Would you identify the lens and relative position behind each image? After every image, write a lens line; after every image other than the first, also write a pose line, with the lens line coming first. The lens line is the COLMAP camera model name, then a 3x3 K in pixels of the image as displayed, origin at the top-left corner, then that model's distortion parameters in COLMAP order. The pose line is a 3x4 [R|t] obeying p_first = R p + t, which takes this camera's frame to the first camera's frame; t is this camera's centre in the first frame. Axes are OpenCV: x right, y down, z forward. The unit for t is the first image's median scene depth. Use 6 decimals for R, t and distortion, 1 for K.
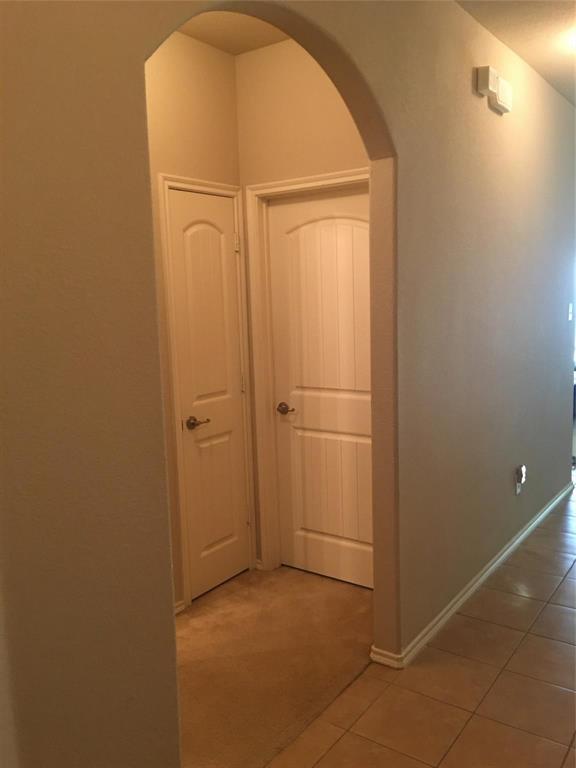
lens RADIAL K [[650.3, 0, 289.4], [0, 650.3, 385.9], [0, 0, 1]] dist [0.063918, -0.061173]
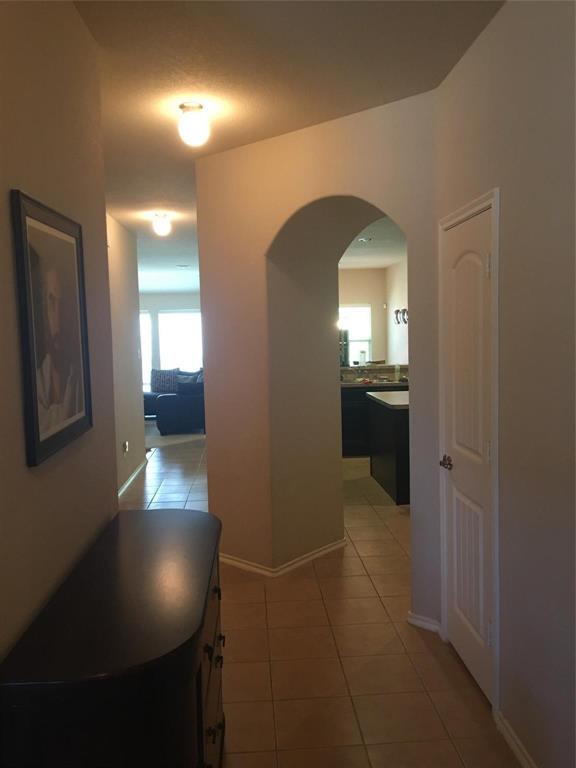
lens RADIAL K [[650.3, 0, 289.4], [0, 650.3, 384.7], [0, 0, 1]] dist [0.063918, -0.061173]
pose [[0.763190, -0.036730, 0.645130, -0.447965], [0.082801, 0.995711, -0.041264, 0.108334], [-0.640848, 0.084910, 0.762958, -0.596249]]
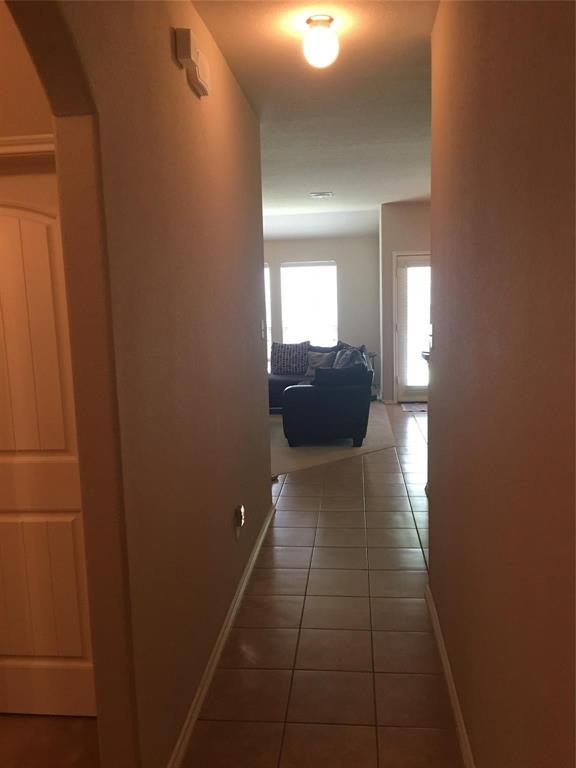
lens RADIAL K [[650.3, 0, 288.1], [0, 650.3, 390.0], [0, 0, 1]] dist [0.063918, -0.061173]
pose [[0.864958, -0.067253, 0.497318, -0.017893], [0.062475, 0.997701, 0.026261, -0.064414], [-0.497941, 0.008355, 0.867171, 0.252090]]
